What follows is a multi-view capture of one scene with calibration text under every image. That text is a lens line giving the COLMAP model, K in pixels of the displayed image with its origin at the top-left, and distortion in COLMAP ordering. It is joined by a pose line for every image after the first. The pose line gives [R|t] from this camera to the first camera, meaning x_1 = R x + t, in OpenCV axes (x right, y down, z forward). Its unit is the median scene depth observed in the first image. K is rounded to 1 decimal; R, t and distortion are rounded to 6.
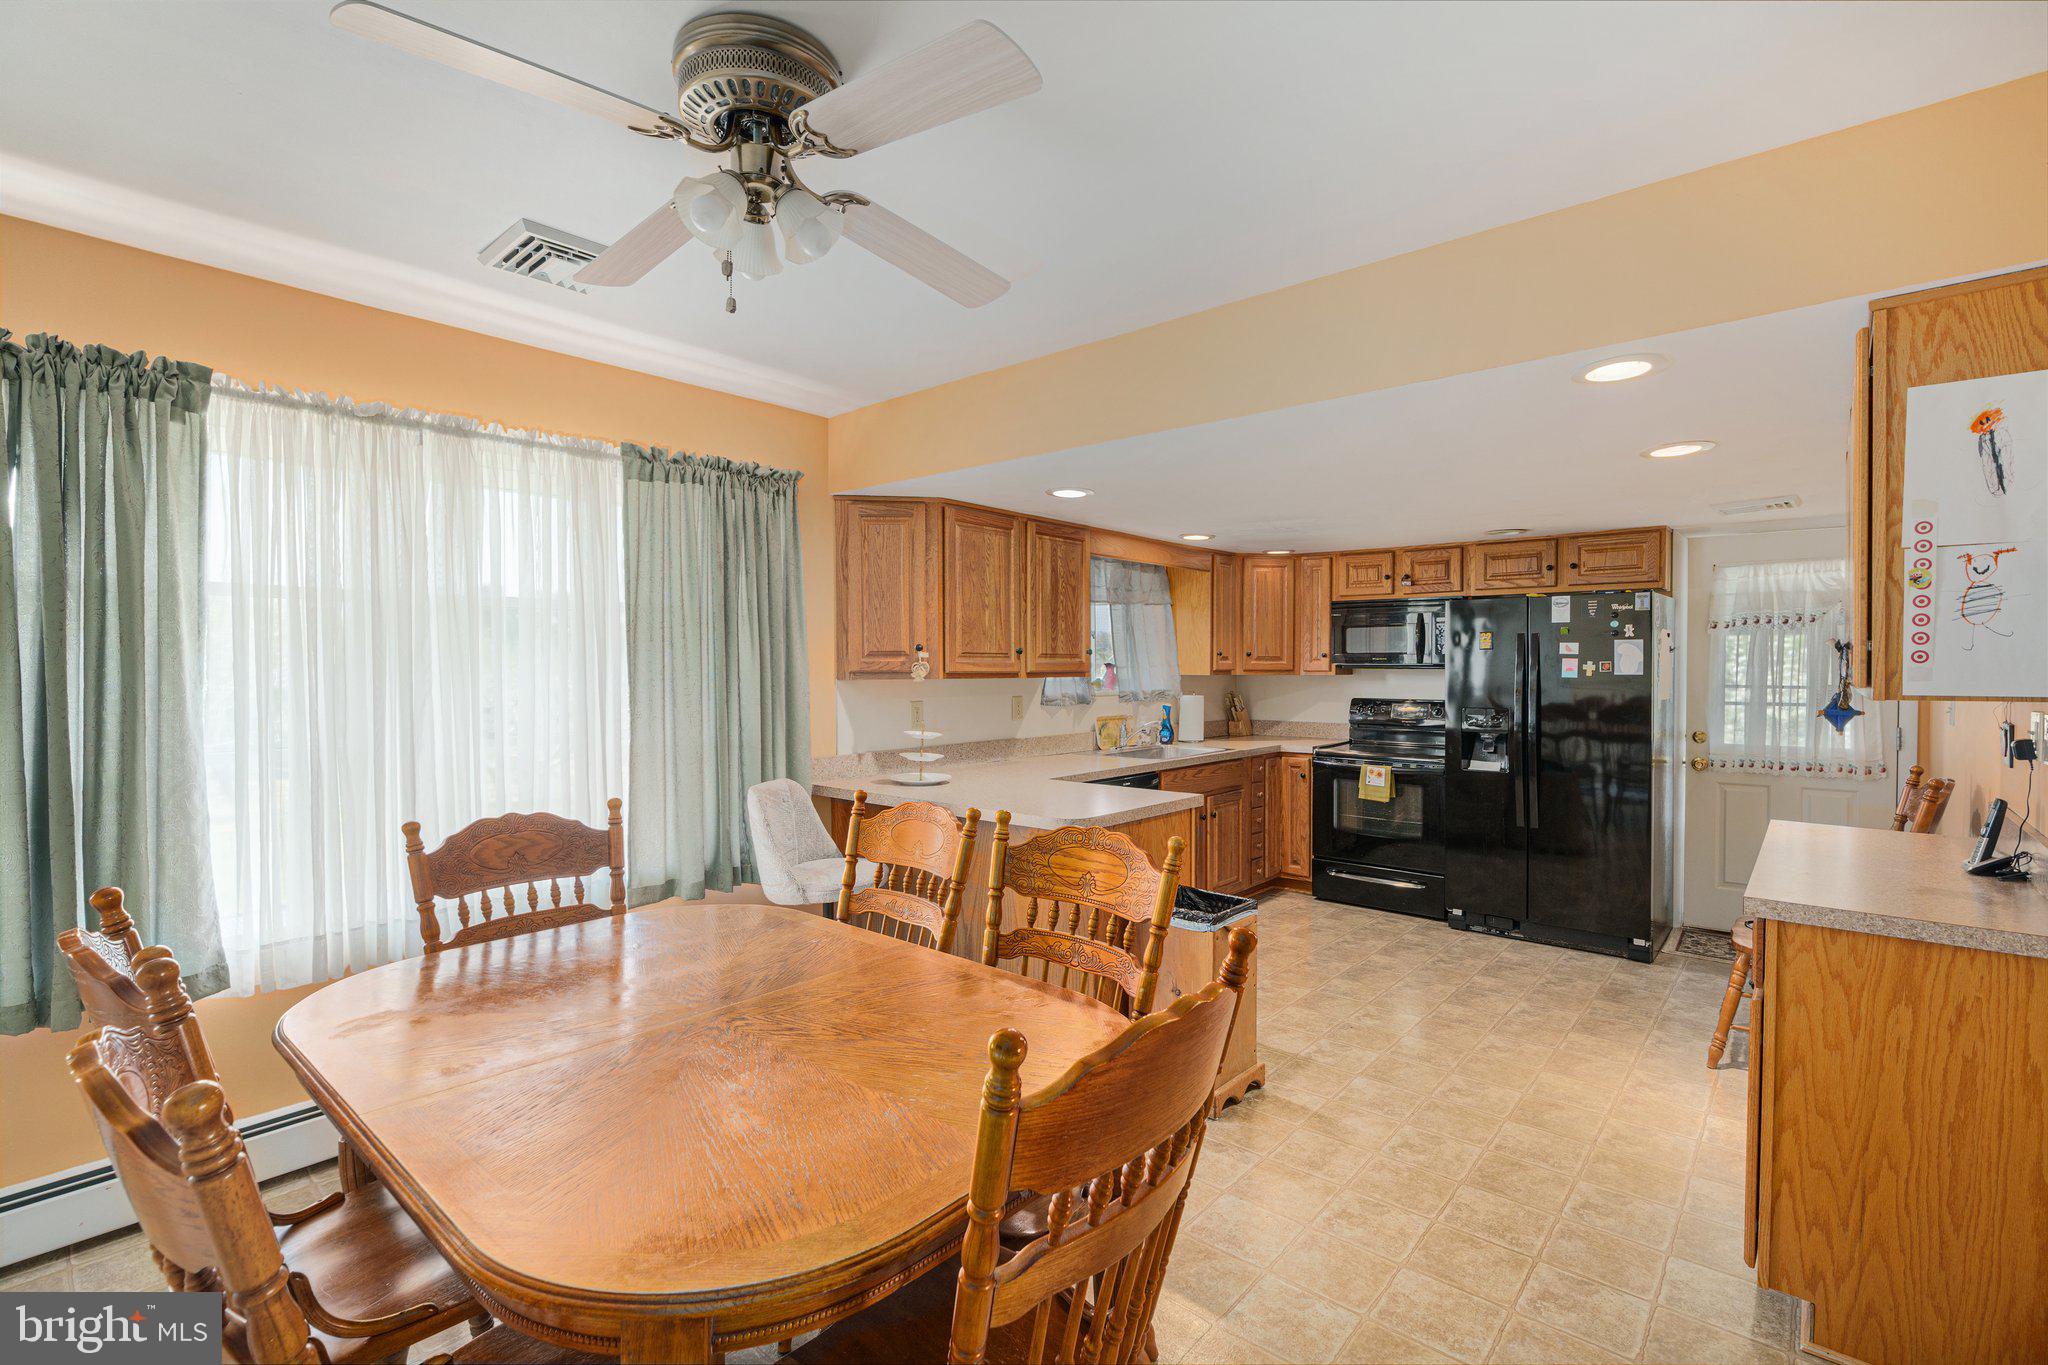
lens RADIAL K [[926.5, 0, 1017.8], [0, 926.5, 679.7], [0, 0, 1]] dist [-0.017107, 0.003725]
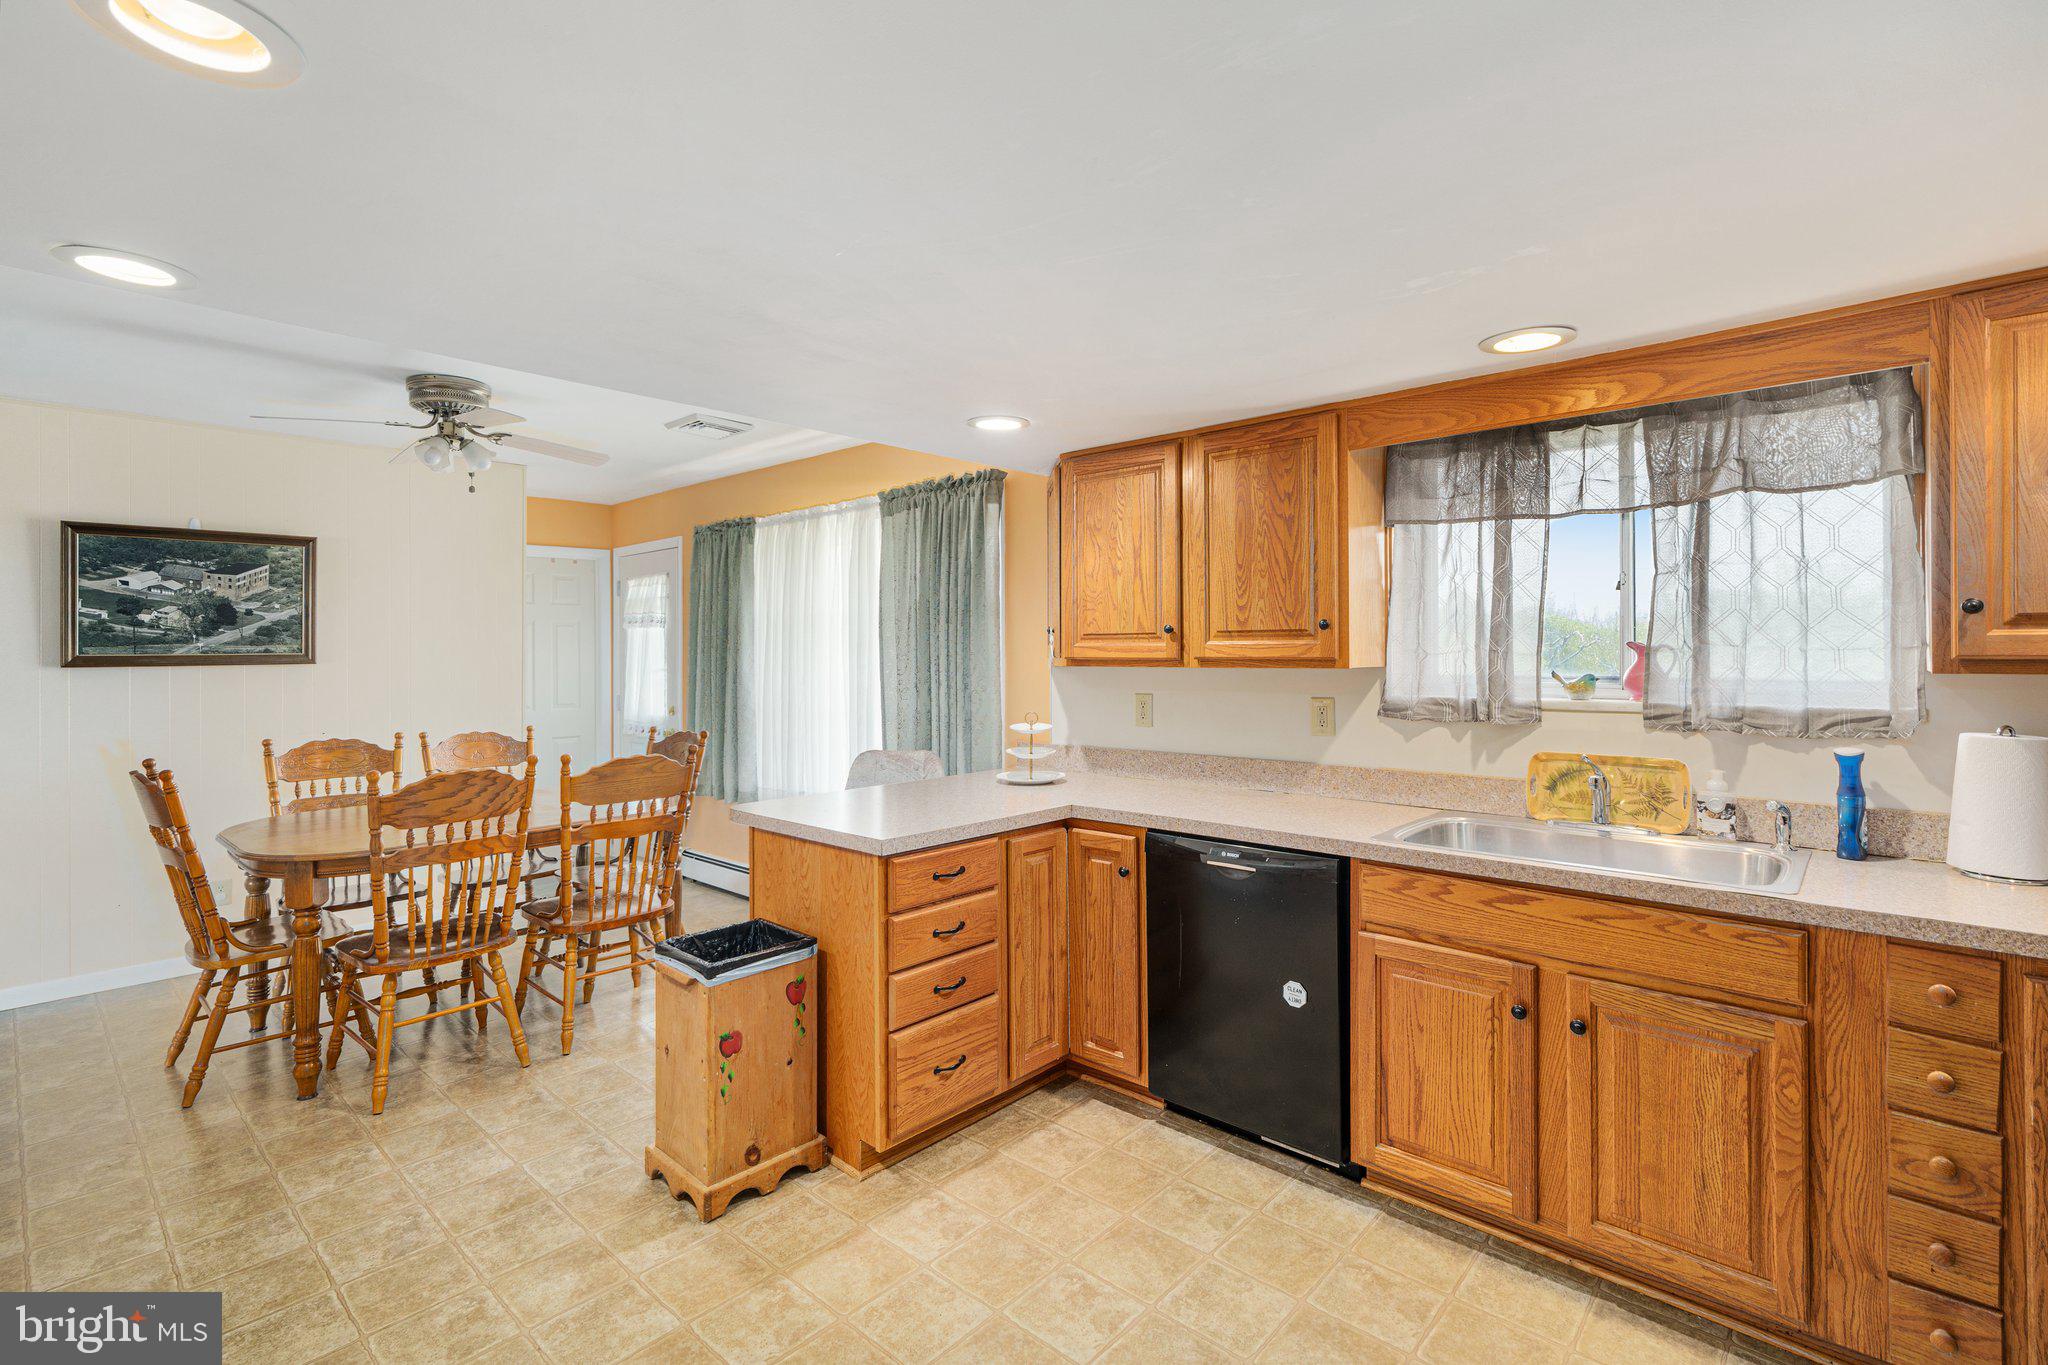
lens RADIAL K [[926.5, 0, 1016.4], [0, 926.5, 650.8], [0, 0, 1]] dist [-0.017107, 0.003725]
pose [[-0.020281, -0.000663, -0.999794, 0.675276], [-0.009402, 0.999956, -0.000473, -0.012294], [0.999750, 0.009390, -0.020286, 0.855136]]
